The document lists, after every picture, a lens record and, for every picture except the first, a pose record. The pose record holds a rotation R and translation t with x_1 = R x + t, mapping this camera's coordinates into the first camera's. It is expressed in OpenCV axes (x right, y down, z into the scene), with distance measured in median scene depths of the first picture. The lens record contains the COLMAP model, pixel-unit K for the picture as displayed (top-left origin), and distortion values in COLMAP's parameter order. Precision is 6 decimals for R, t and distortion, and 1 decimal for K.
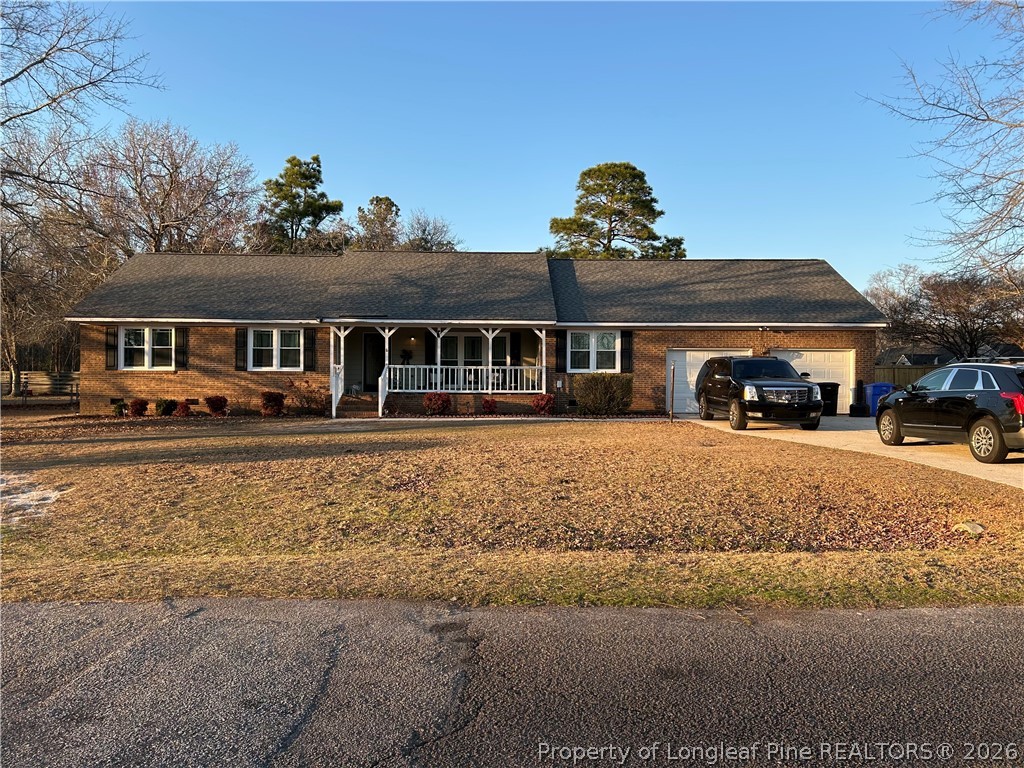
lens RADIAL K [[764.1, 0, 512.3], [0, 764.1, 385.5], [0, 0, 1]] dist [0.034379, -0.010406]
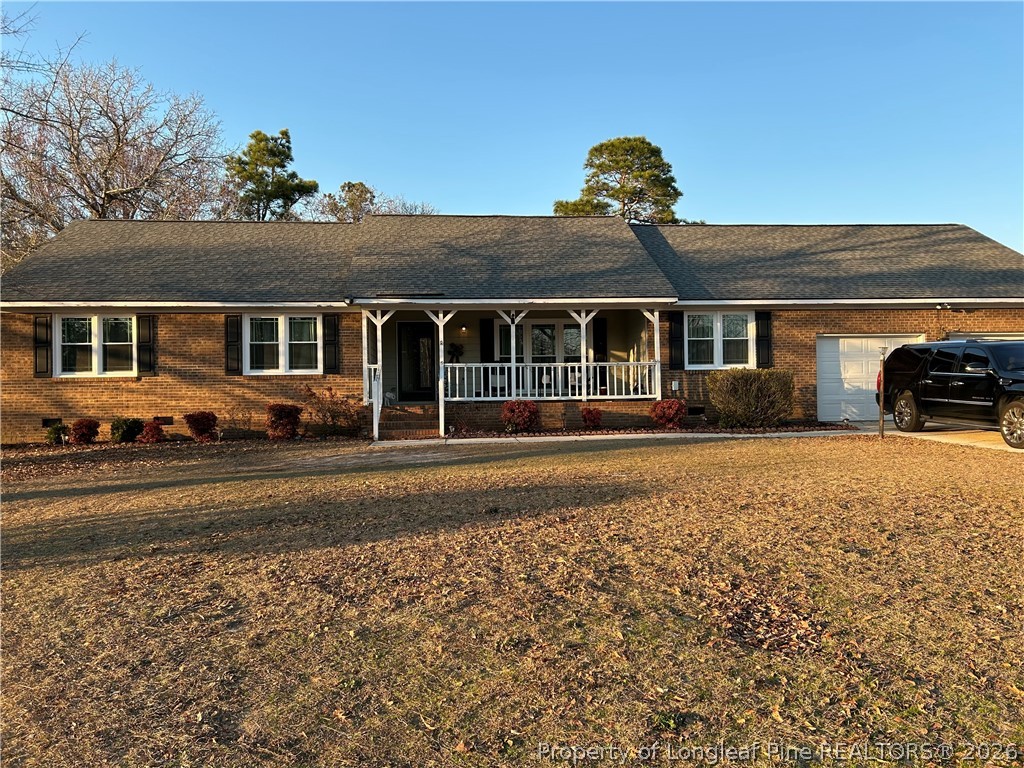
lens RADIAL K [[764.1, 0, 511.7], [0, 764.1, 383.2], [0, 0, 1]] dist [0.034379, -0.010406]
pose [[0.997722, -0.018433, 0.064899, -0.141668], [0.019034, 0.999781, -0.008650, -0.000610], [-0.064725, 0.009866, 0.997854, 0.273219]]
